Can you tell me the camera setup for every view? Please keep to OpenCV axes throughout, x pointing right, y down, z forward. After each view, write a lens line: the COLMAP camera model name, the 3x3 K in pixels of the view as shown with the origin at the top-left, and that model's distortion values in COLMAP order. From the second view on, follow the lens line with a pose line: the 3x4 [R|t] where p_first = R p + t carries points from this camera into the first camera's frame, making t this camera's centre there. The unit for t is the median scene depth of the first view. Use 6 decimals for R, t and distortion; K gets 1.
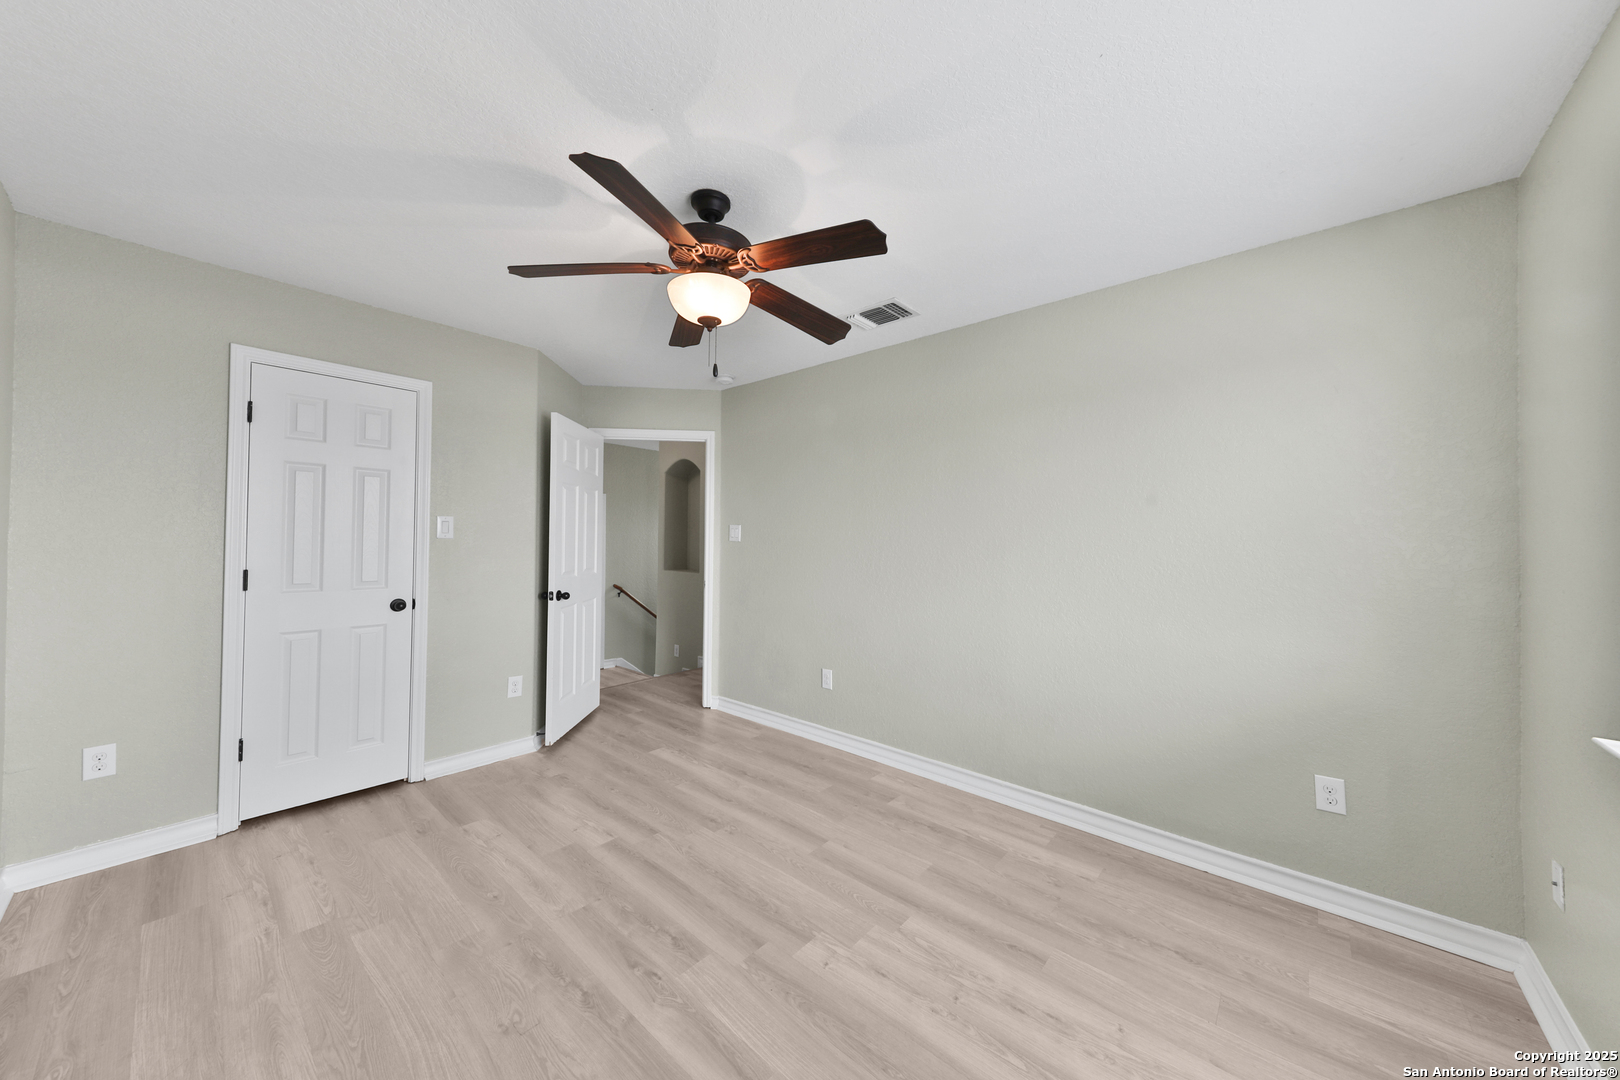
lens RADIAL K [[555.9, 0, 817.6], [0, 555.9, 567.7], [0, 0, 1]] dist [0.019540, -0.006391]
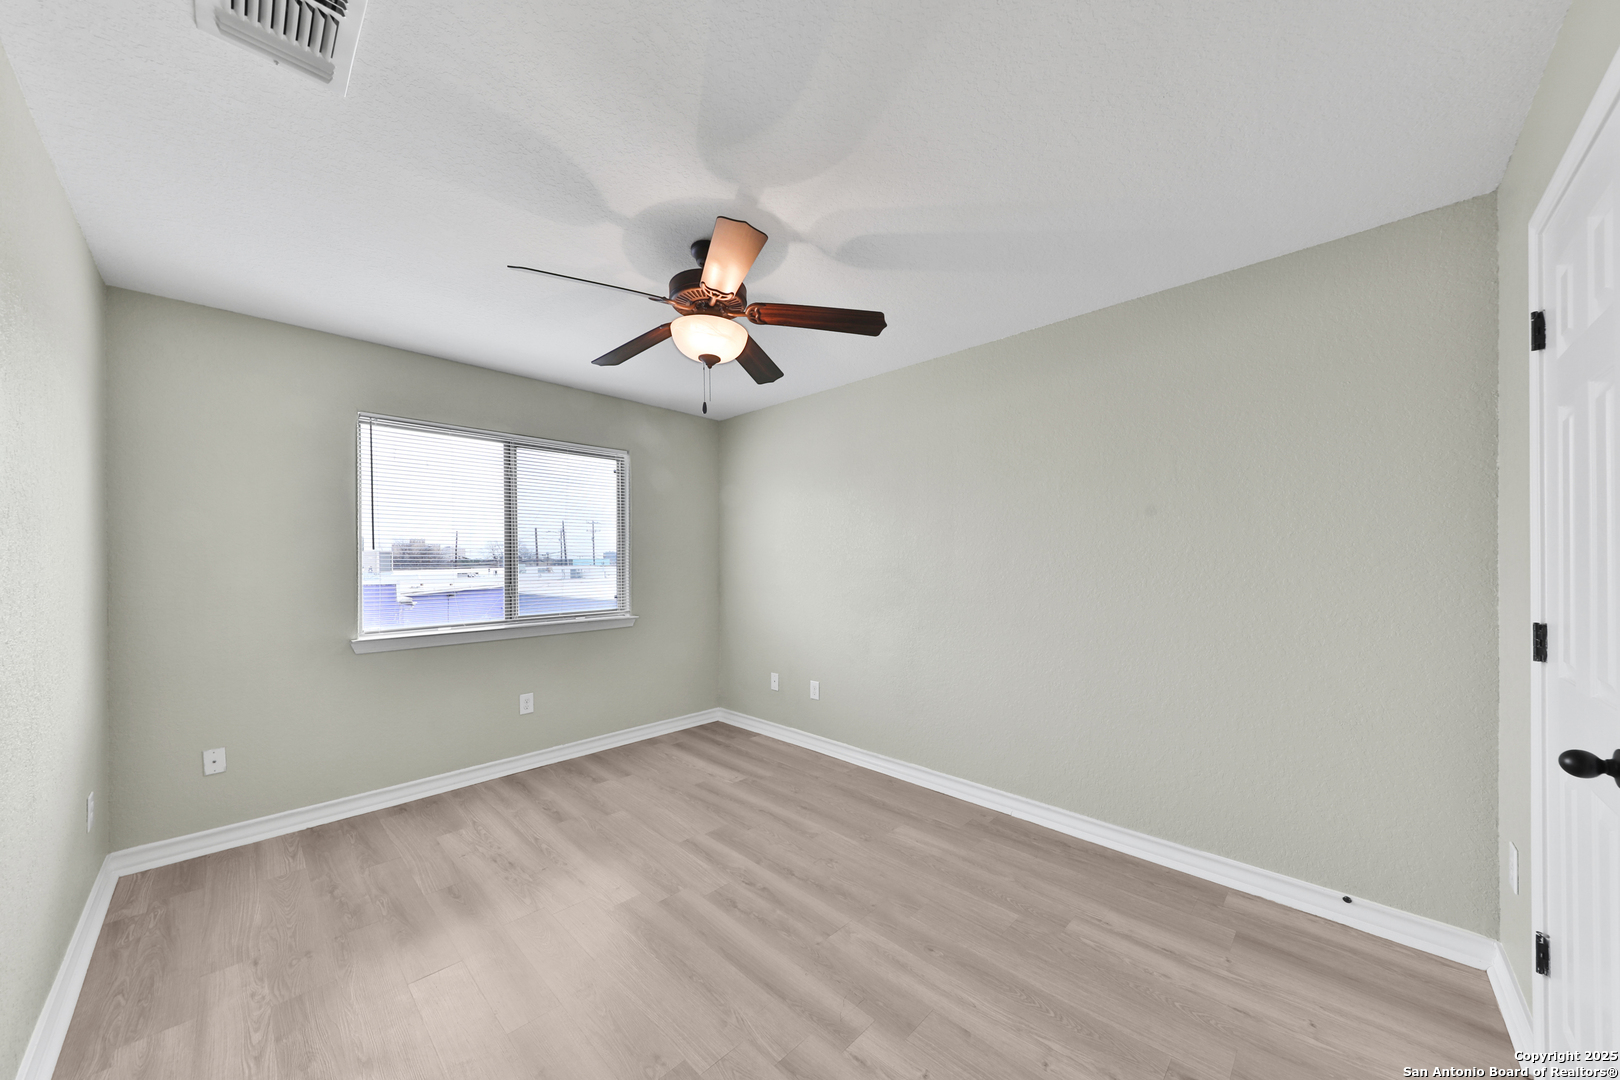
lens RADIAL K [[555.9, 0, 817.6], [0, 555.9, 567.7], [0, 0, 1]] dist [0.019540, -0.006391]
pose [[-0.999025, -0.005623, 0.043792, -0.456889], [-0.003164, 0.998424, 0.056032, -0.099171], [-0.044038, 0.055839, -0.997468, 2.038723]]
